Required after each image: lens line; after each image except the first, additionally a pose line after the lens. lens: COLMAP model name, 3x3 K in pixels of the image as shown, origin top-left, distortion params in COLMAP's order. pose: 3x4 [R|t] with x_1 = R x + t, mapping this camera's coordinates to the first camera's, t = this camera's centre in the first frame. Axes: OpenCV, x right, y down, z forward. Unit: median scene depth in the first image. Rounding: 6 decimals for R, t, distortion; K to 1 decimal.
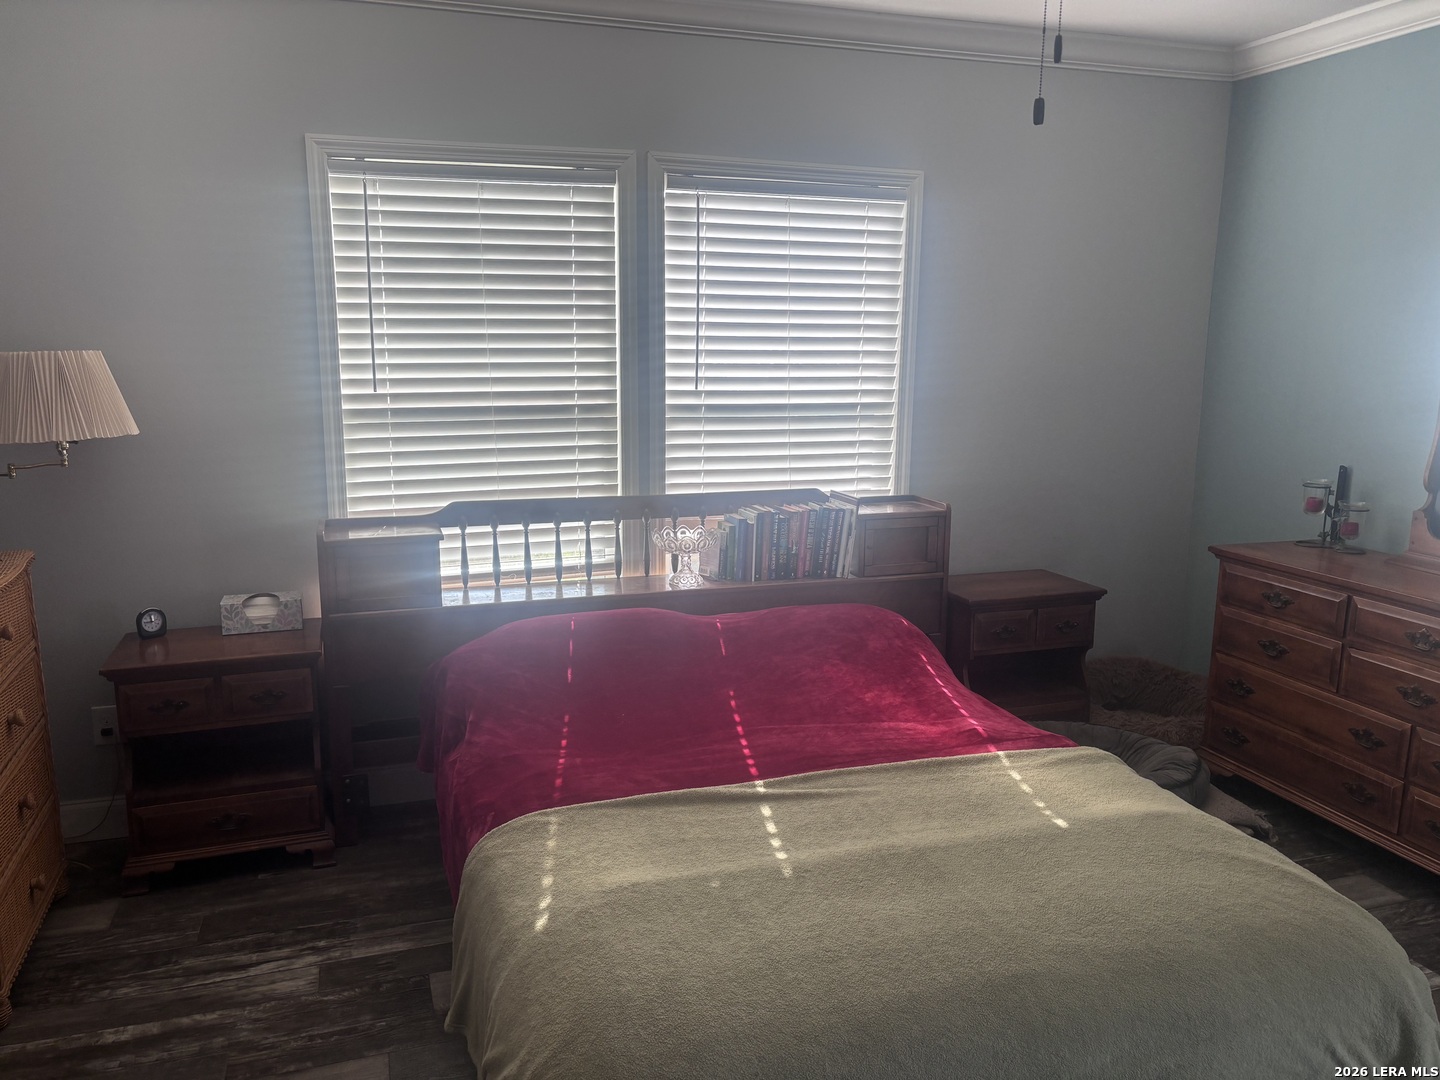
lens RADIAL K [[1095.8, 0, 716.1], [0, 1095.8, 540.5], [0, 0, 1]] dist [0.080759, -0.086301]
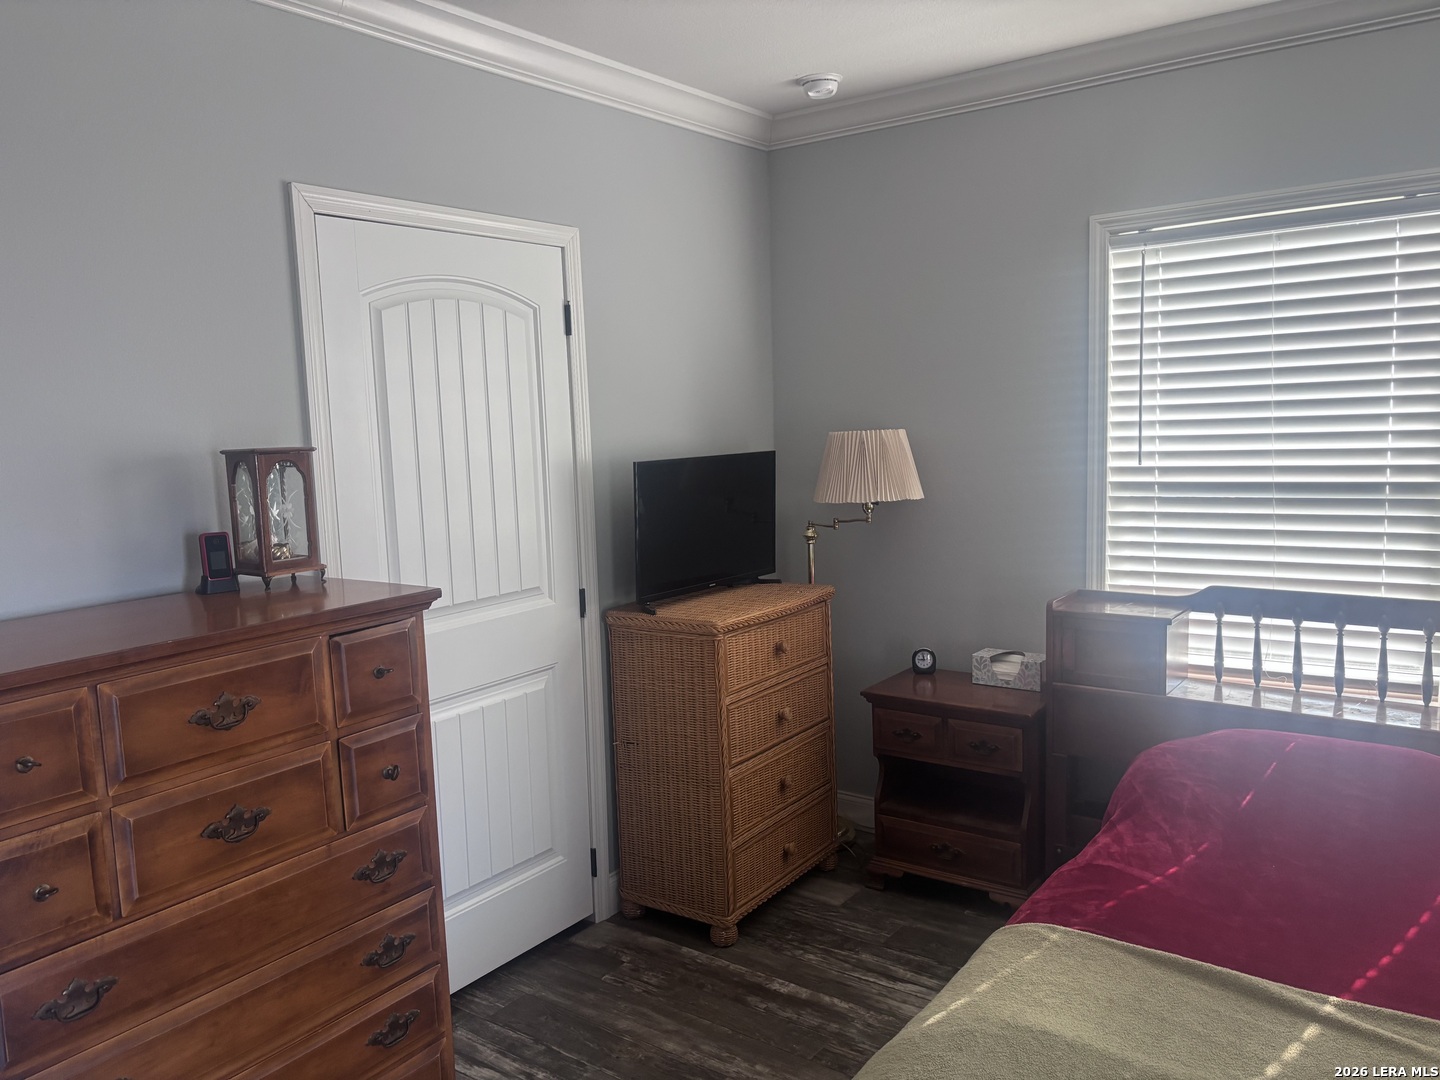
lens RADIAL K [[1113.8, 0, 720.0], [0, 1113.8, 540.0], [0, 0, 1]] dist [0.021517, -0.003910]
pose [[0.579264, 0.074810, -0.811700, 0.351459], [-0.114553, 0.993369, 0.009804, -0.044778], [0.807051, 0.087304, 0.583992, 0.168047]]
